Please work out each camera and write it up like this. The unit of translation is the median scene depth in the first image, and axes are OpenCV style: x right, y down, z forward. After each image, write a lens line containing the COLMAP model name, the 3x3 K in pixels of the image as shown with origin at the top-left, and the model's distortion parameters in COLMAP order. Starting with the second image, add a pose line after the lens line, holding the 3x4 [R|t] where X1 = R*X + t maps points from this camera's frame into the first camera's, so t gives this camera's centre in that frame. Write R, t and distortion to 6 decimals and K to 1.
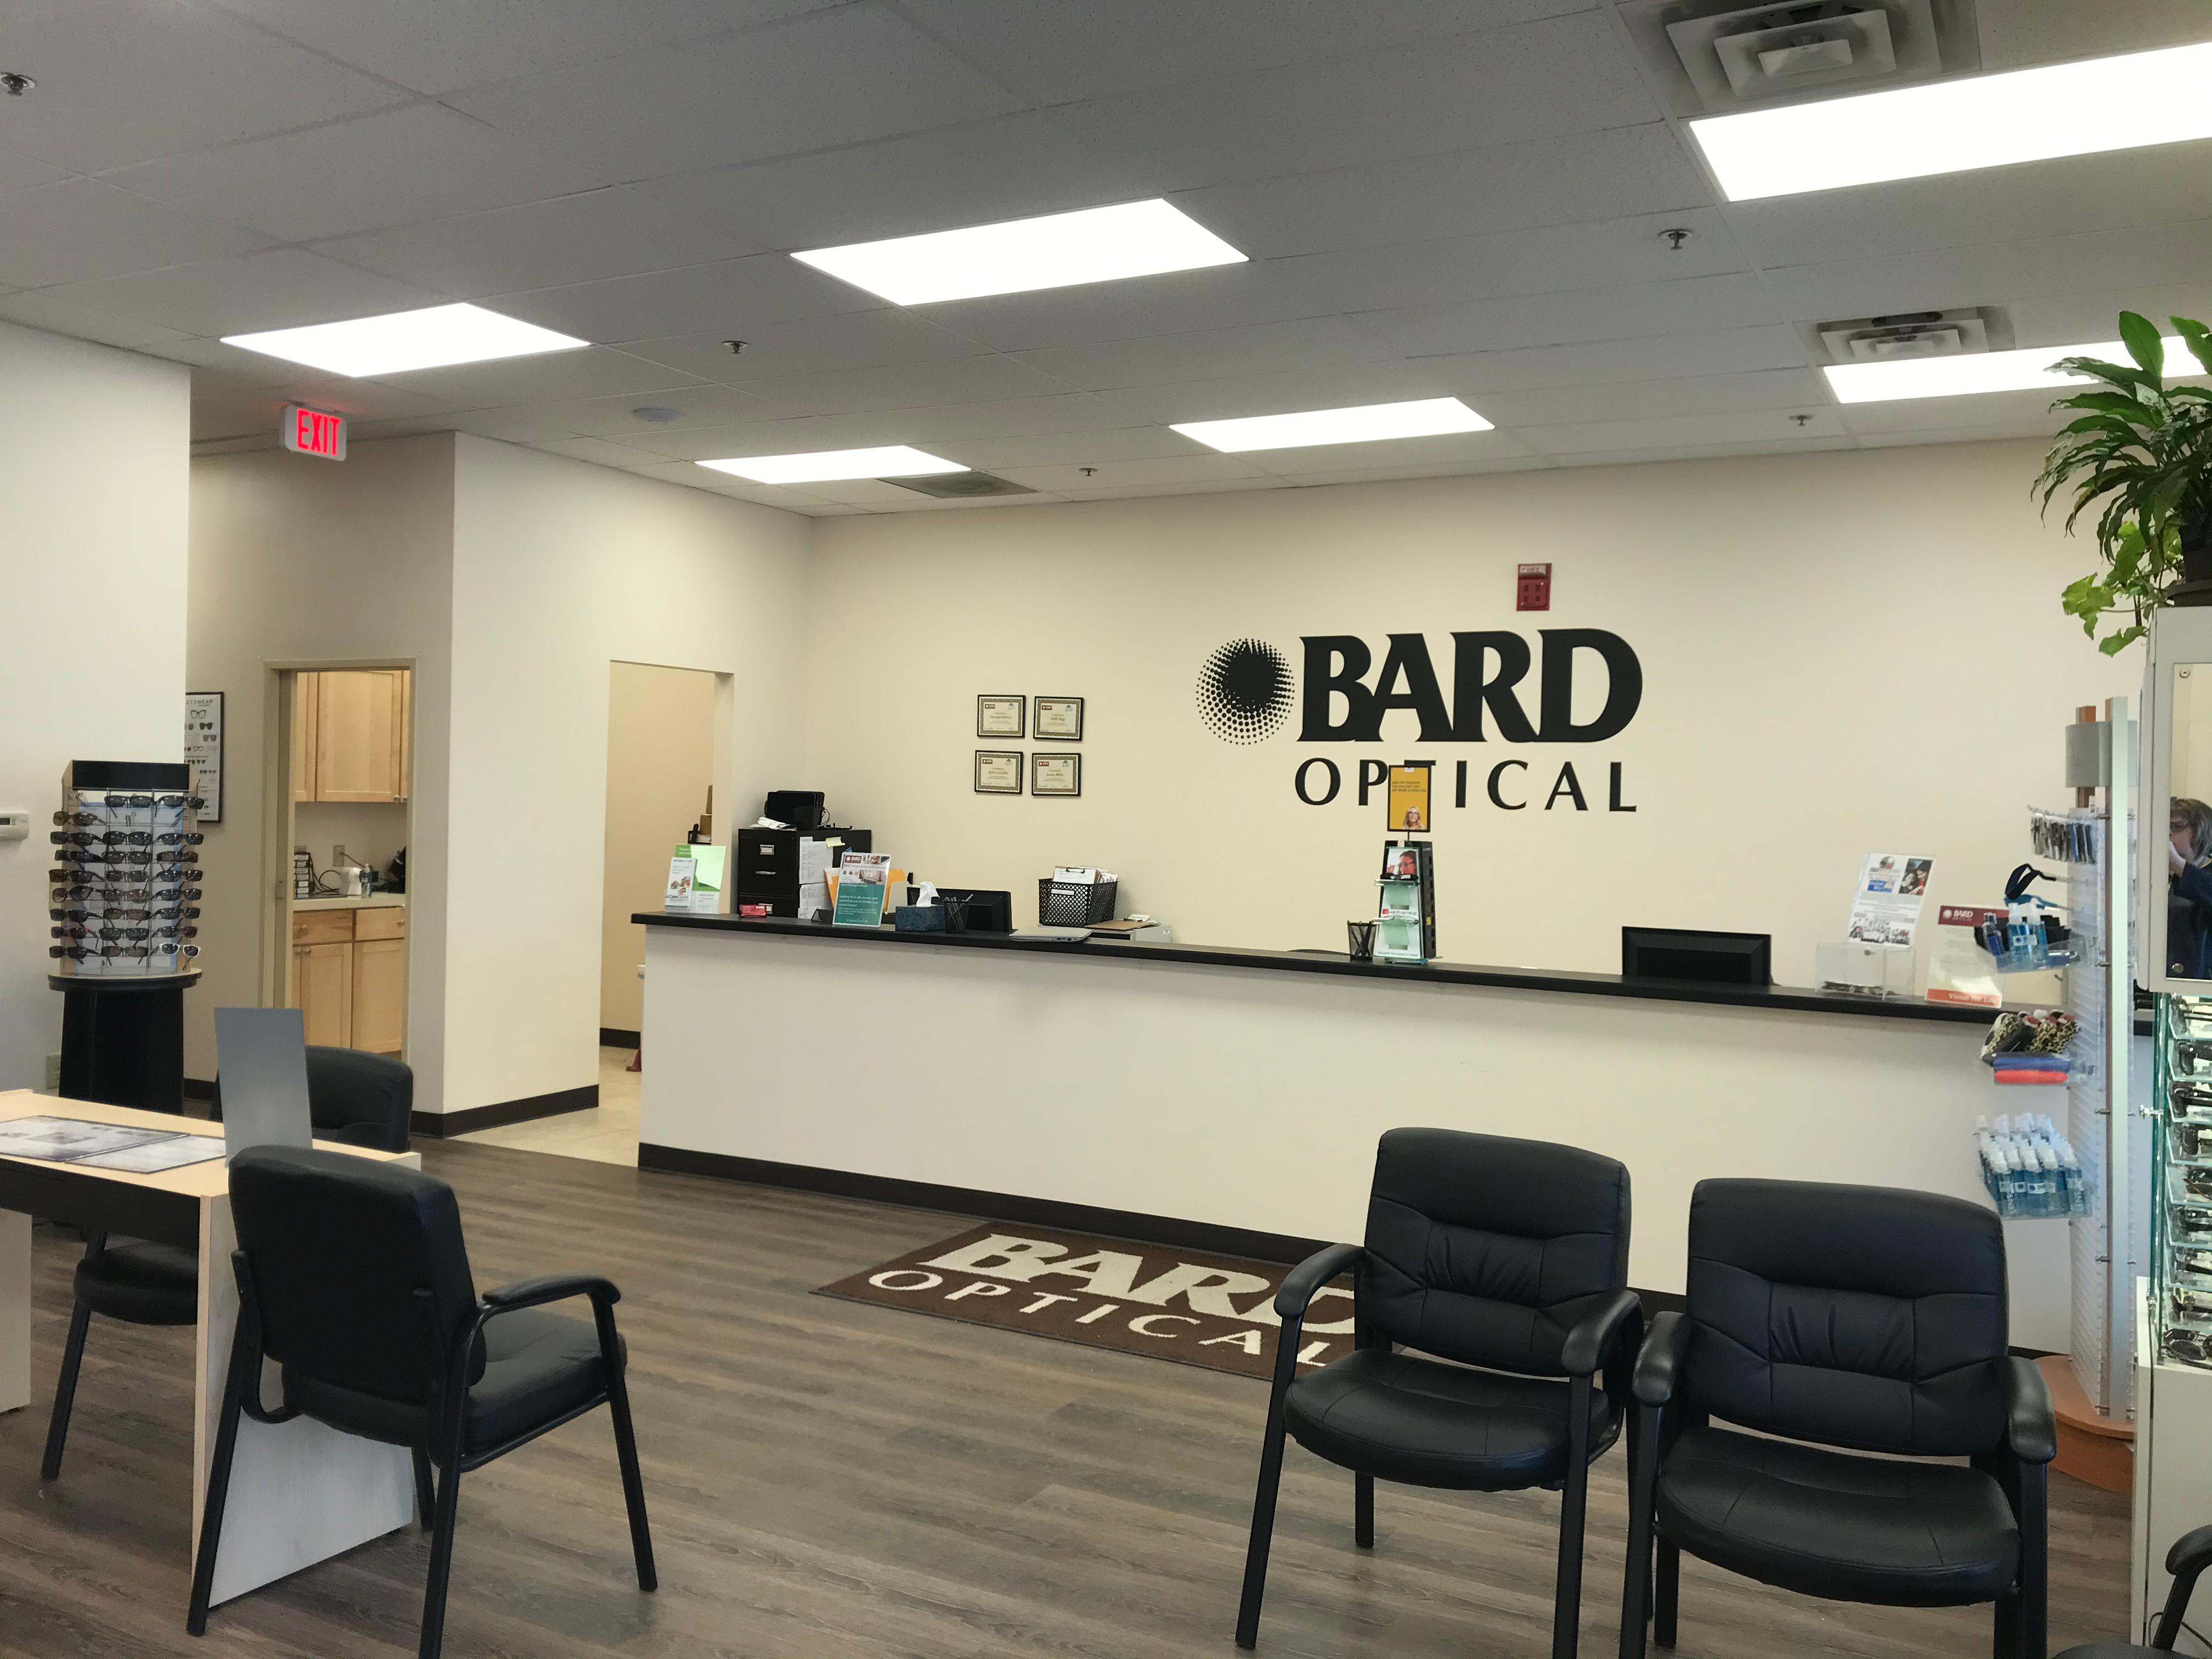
lens RADIAL K [[1756.8, 0, 1106.0], [0, 1756.8, 829.5], [0, 0, 1]] dist [0.112423, -0.002318]
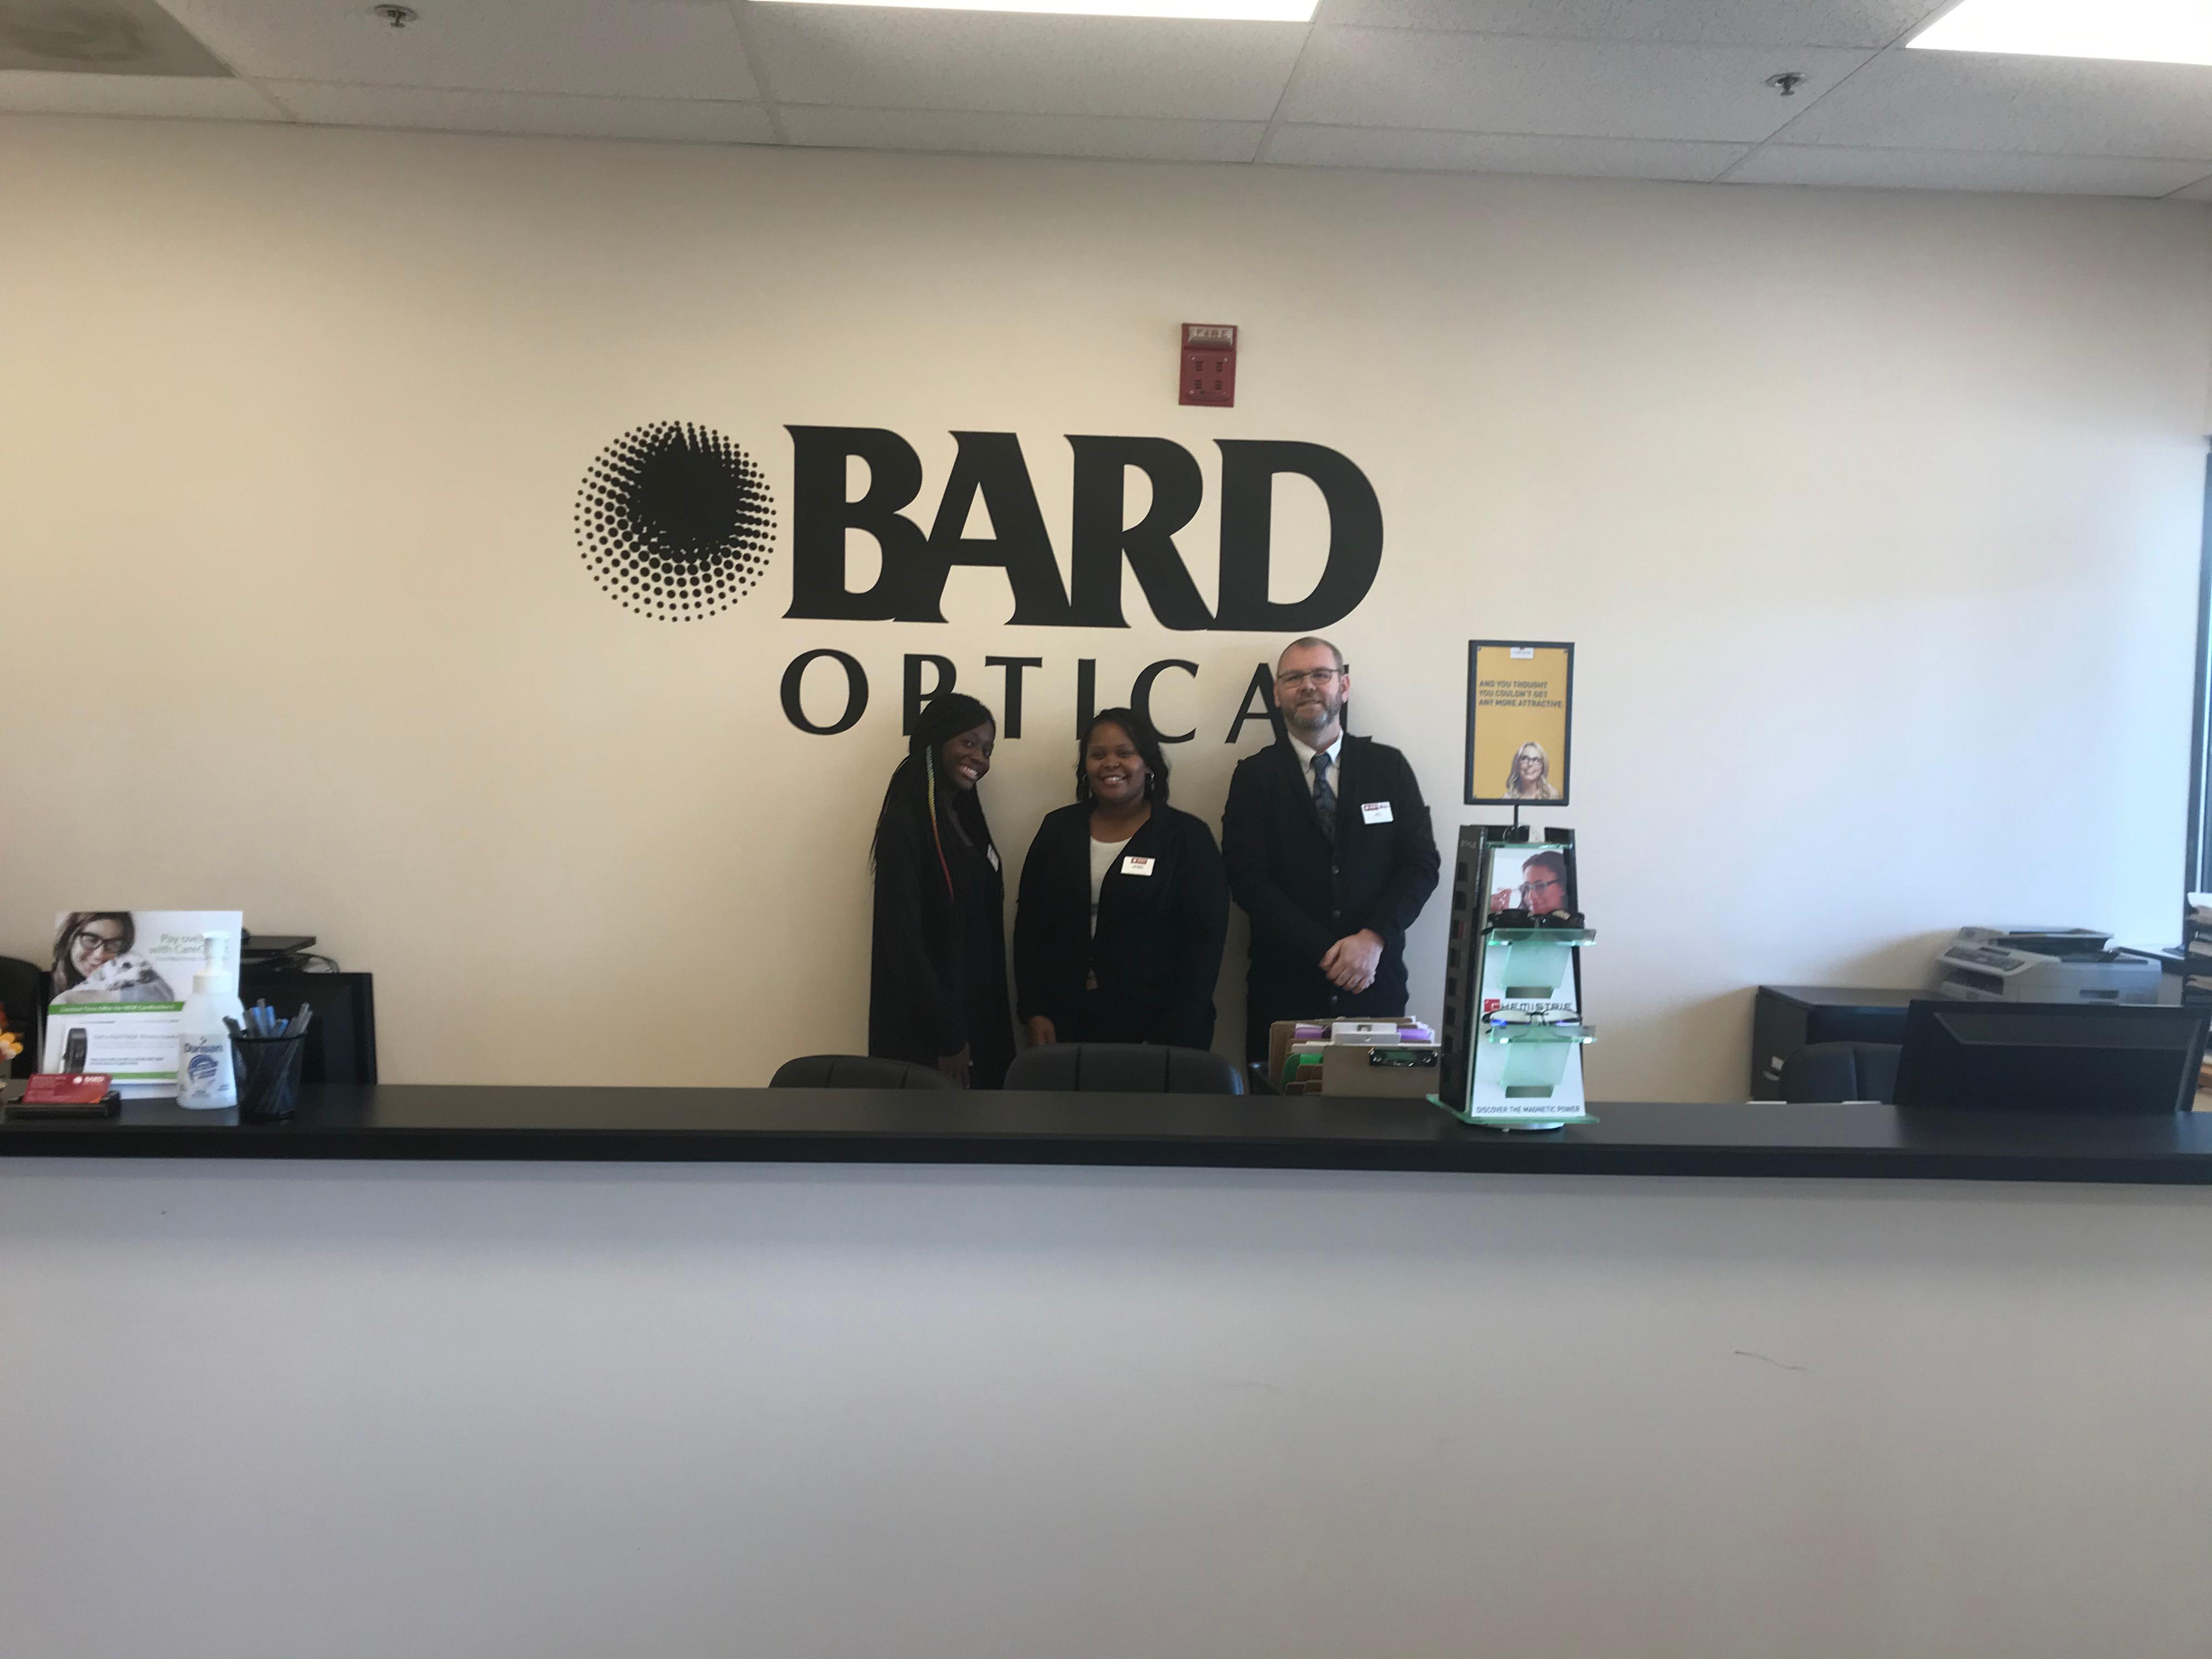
lens RADIAL K [[1756.8, 0, 1106.0], [0, 1756.8, 829.5], [0, 0, 1]] dist [0.112423, -0.002318]
pose [[0.866440, -0.026456, 0.498580, -0.084759], [0.004990, 0.999004, 0.044339, -0.008333], [-0.499256, -0.035929, 0.865709, 0.490629]]
